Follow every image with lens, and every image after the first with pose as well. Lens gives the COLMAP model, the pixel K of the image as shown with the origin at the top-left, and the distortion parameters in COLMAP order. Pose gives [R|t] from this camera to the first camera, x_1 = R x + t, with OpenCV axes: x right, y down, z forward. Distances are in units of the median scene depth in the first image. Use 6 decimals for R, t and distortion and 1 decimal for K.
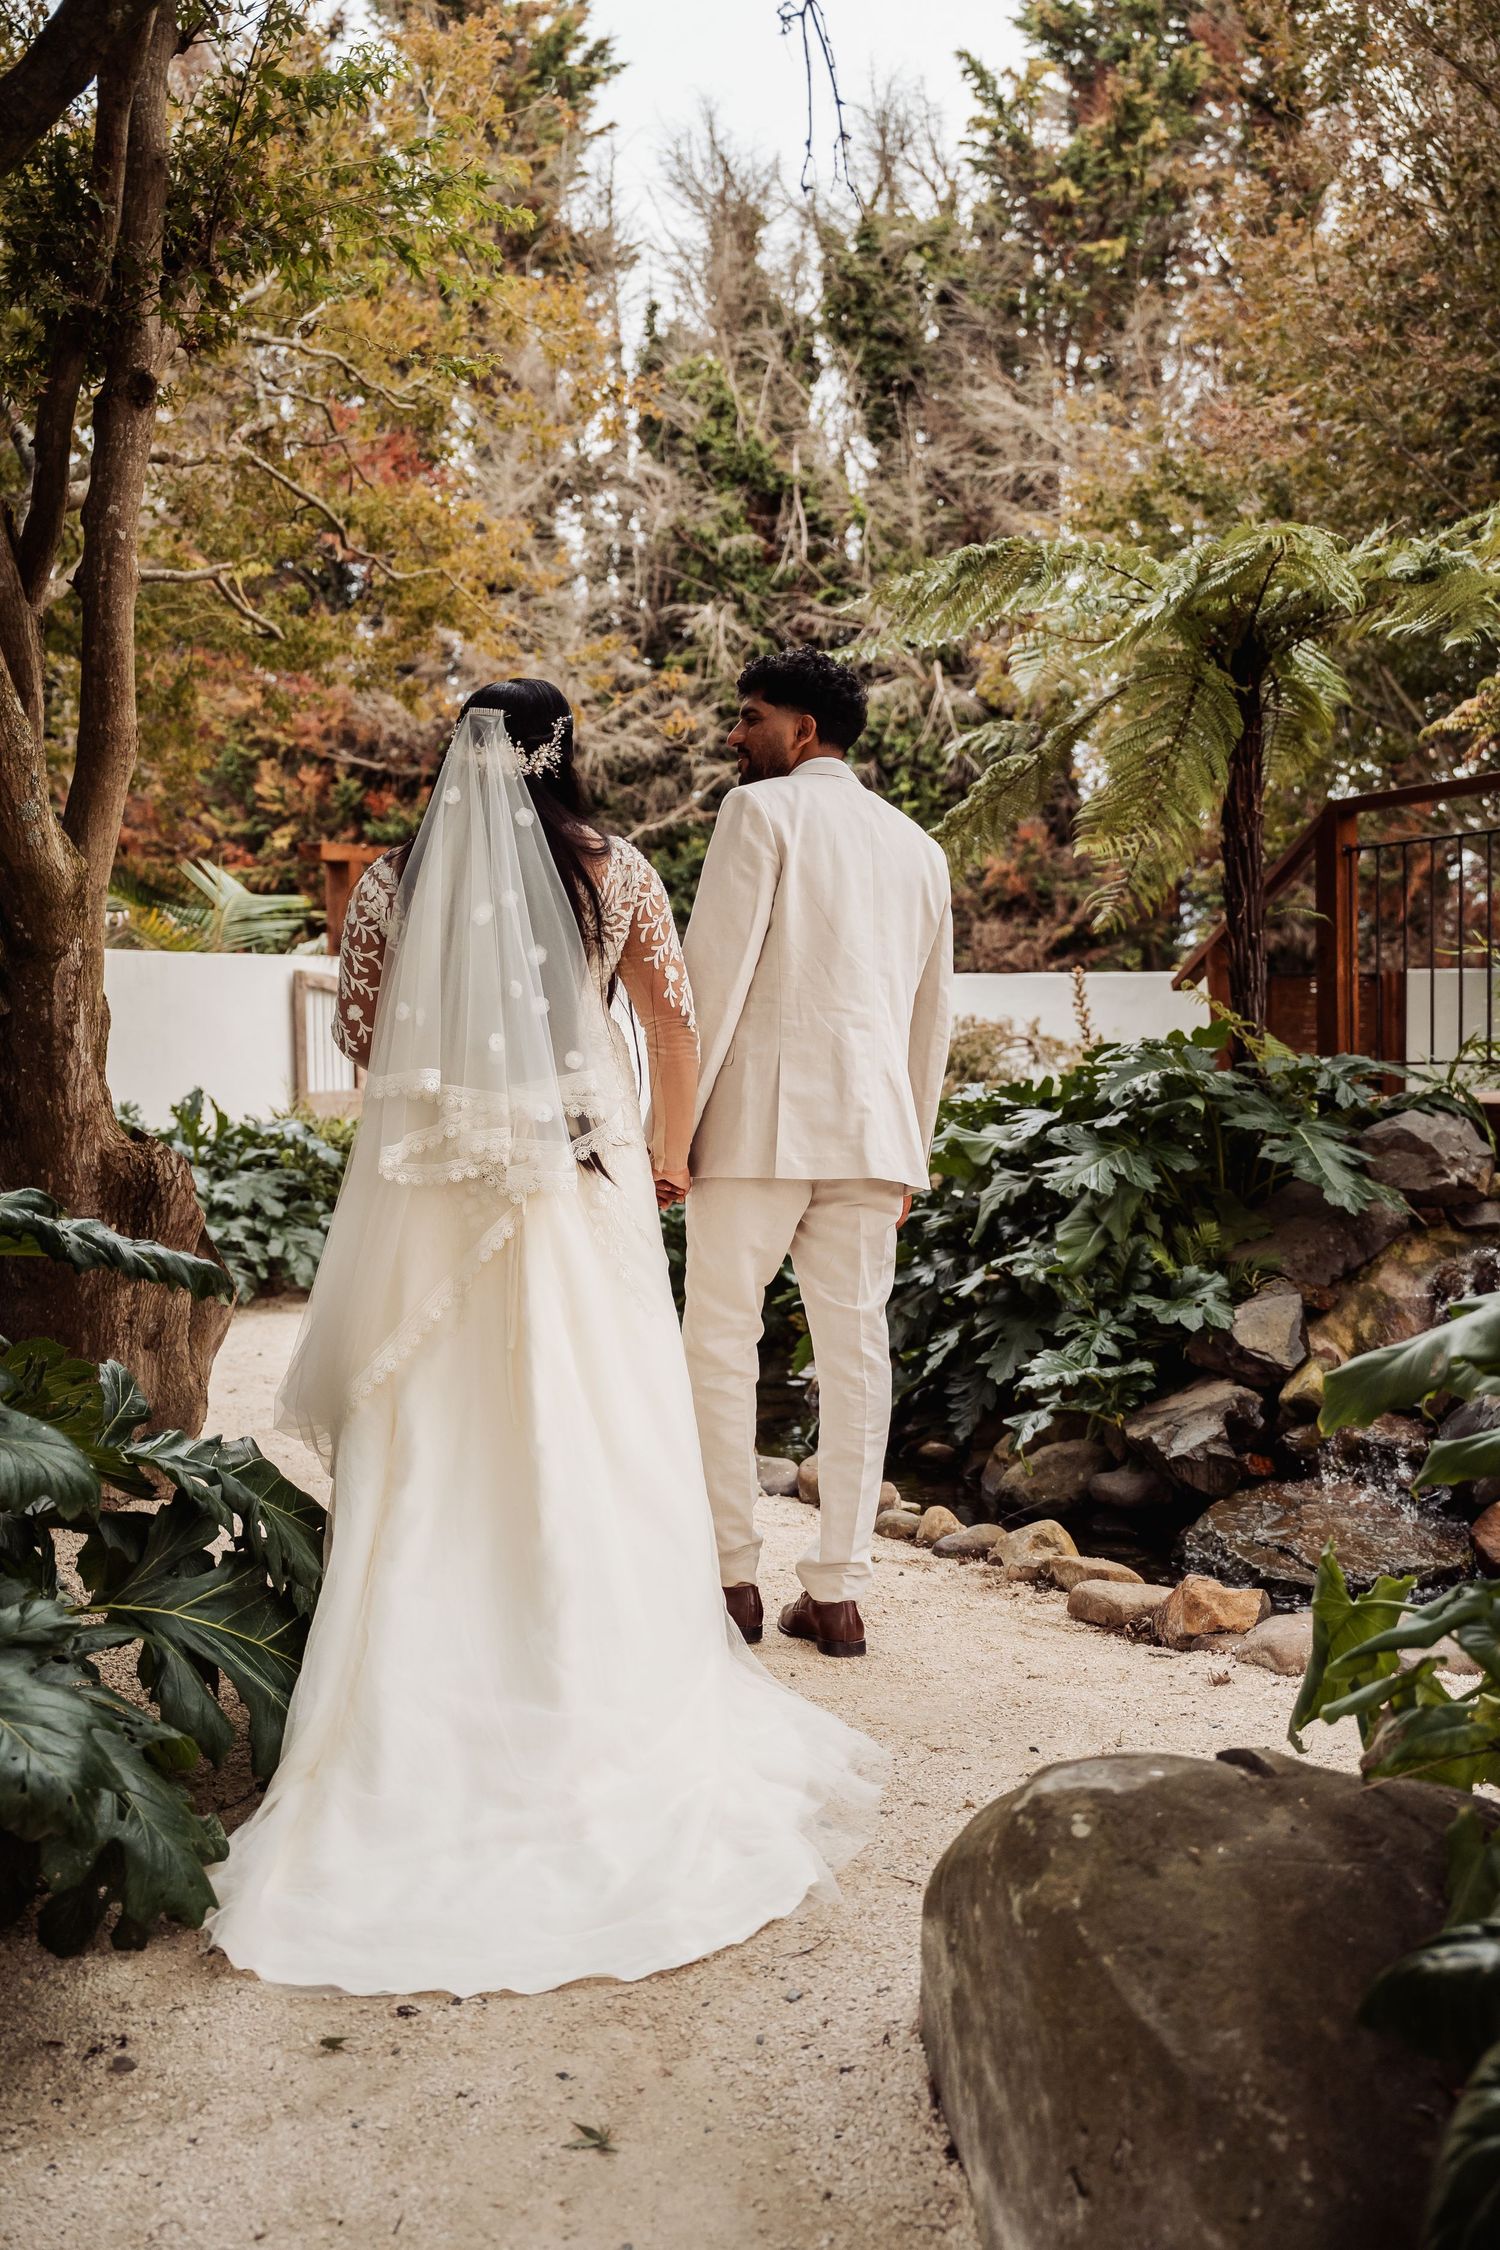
lens RADIAL K [[2212.0, 0, 759.1], [0, 2212.0, 1123.2], [0, 0, 1]] dist [0.013480, 0.000000]
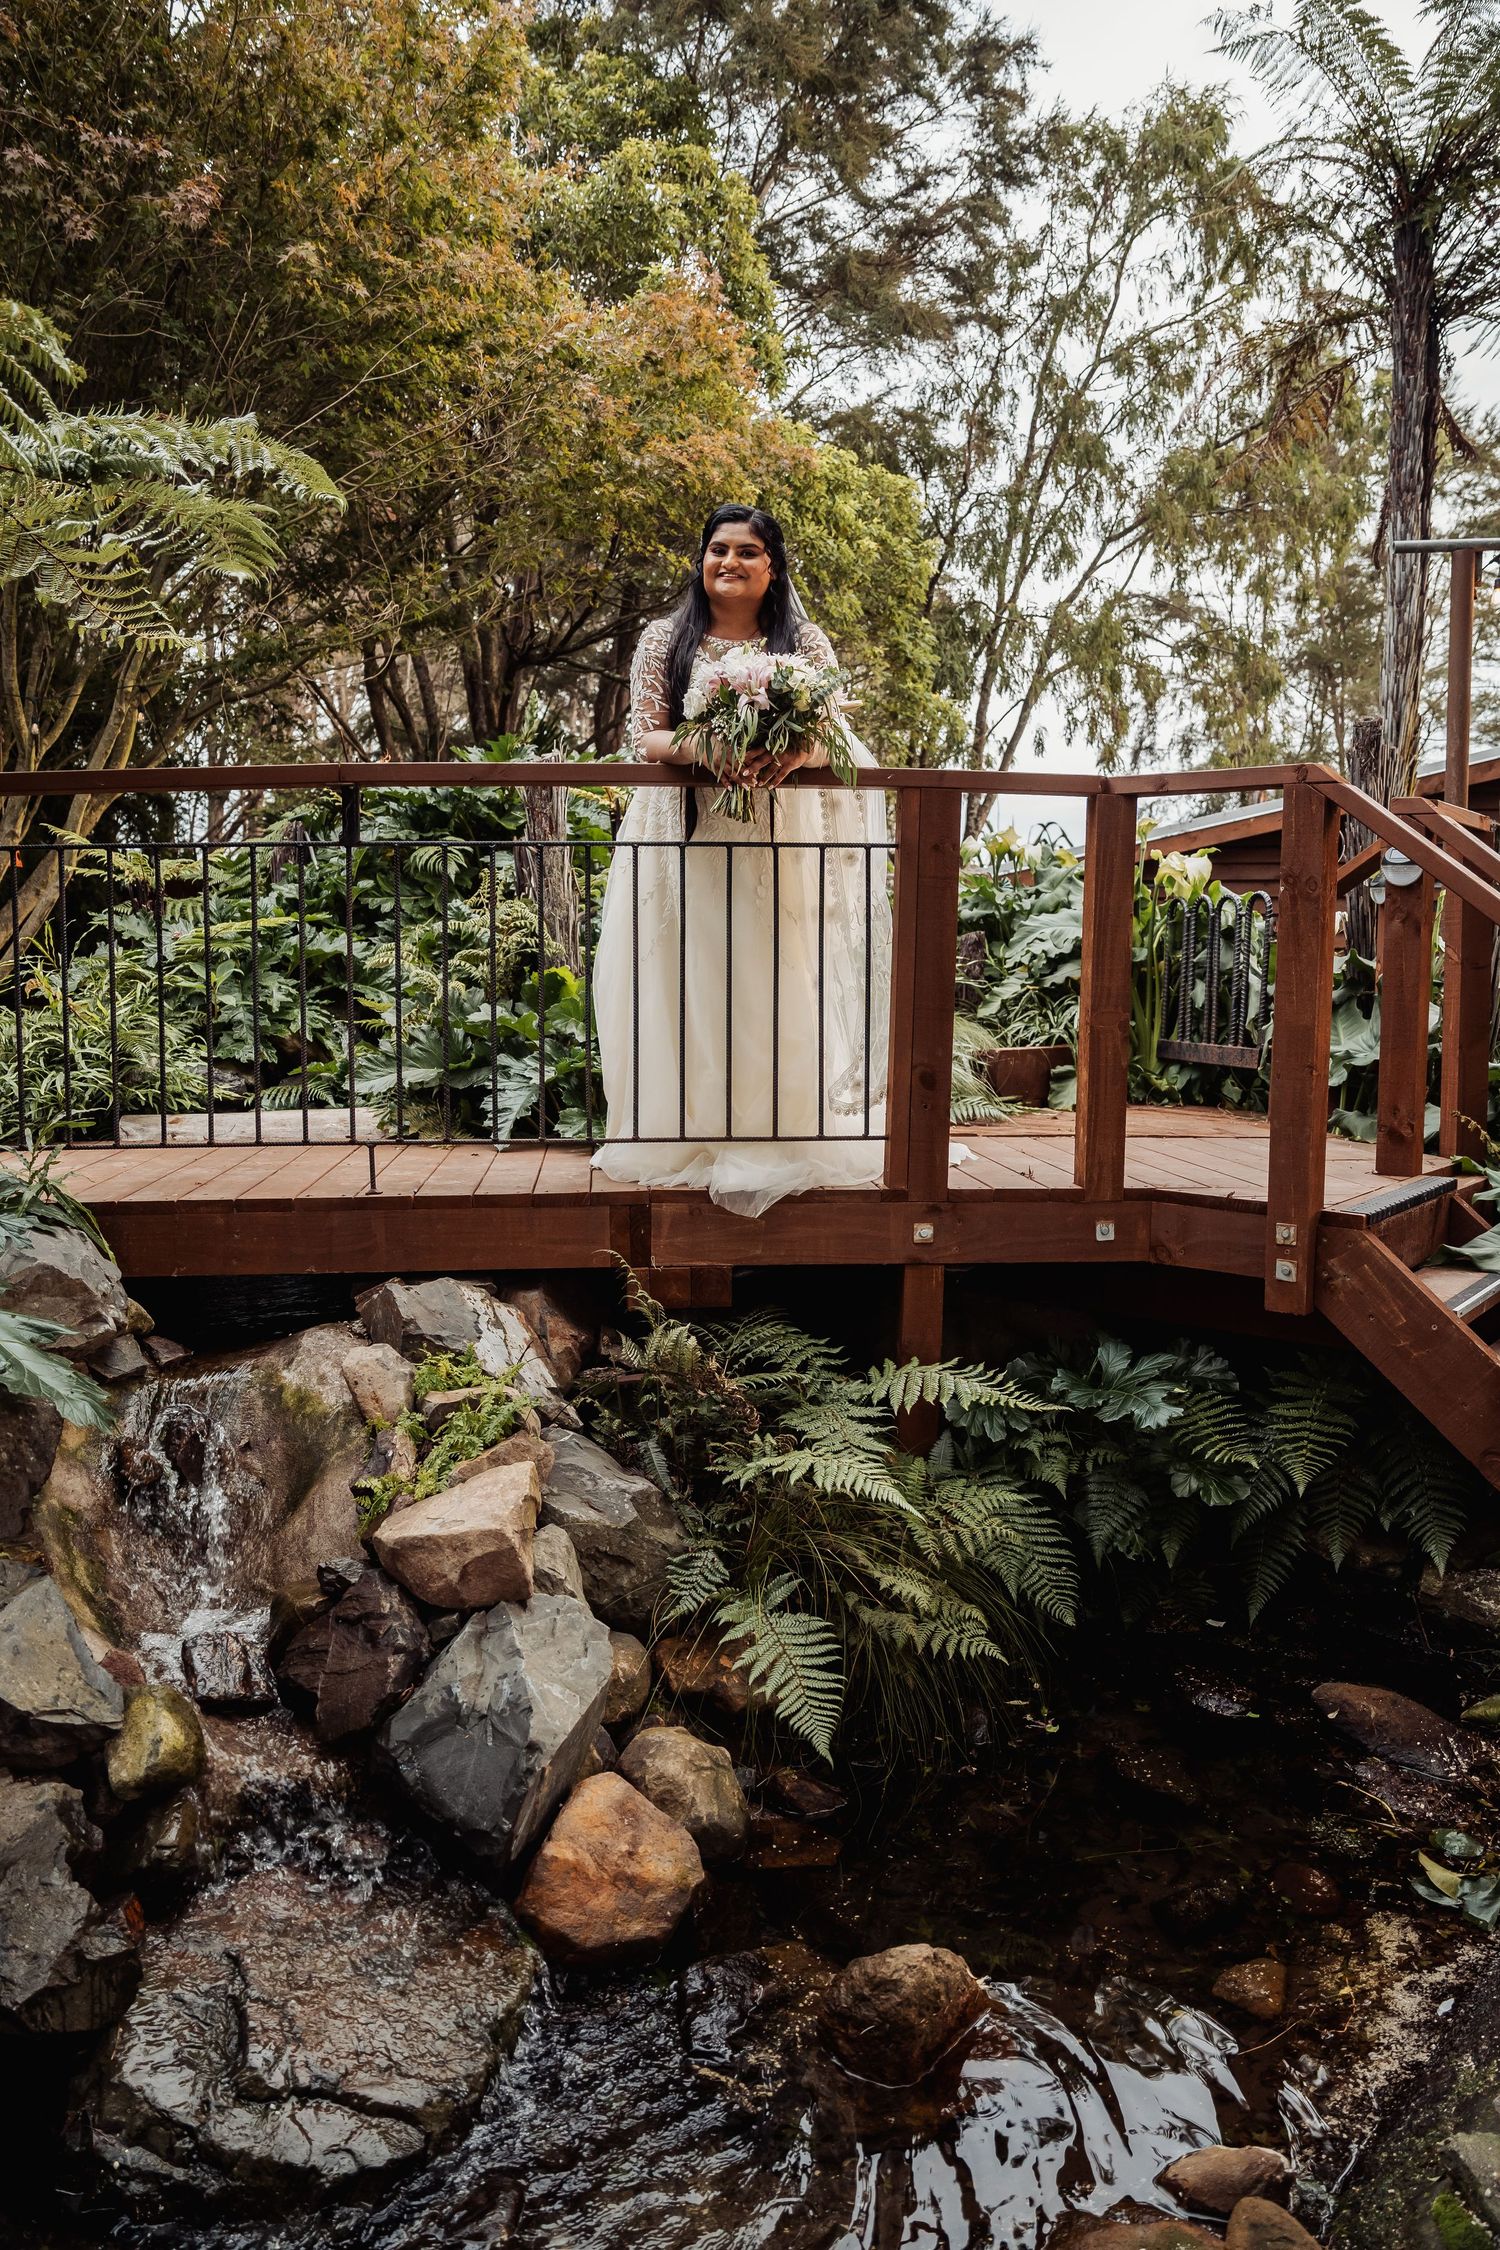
lens RADIAL K [[1545.8, 0, 738.0], [0, 1545.8, 1134.8], [0, 0, 1]] dist [-0.089389, 0.047691]
pose [[0.453098, -0.076499, 0.888172, -0.032330], [0.029360, 0.997051, 0.070899, -0.063368], [-0.890977, -0.006047, 0.454008, 0.565553]]
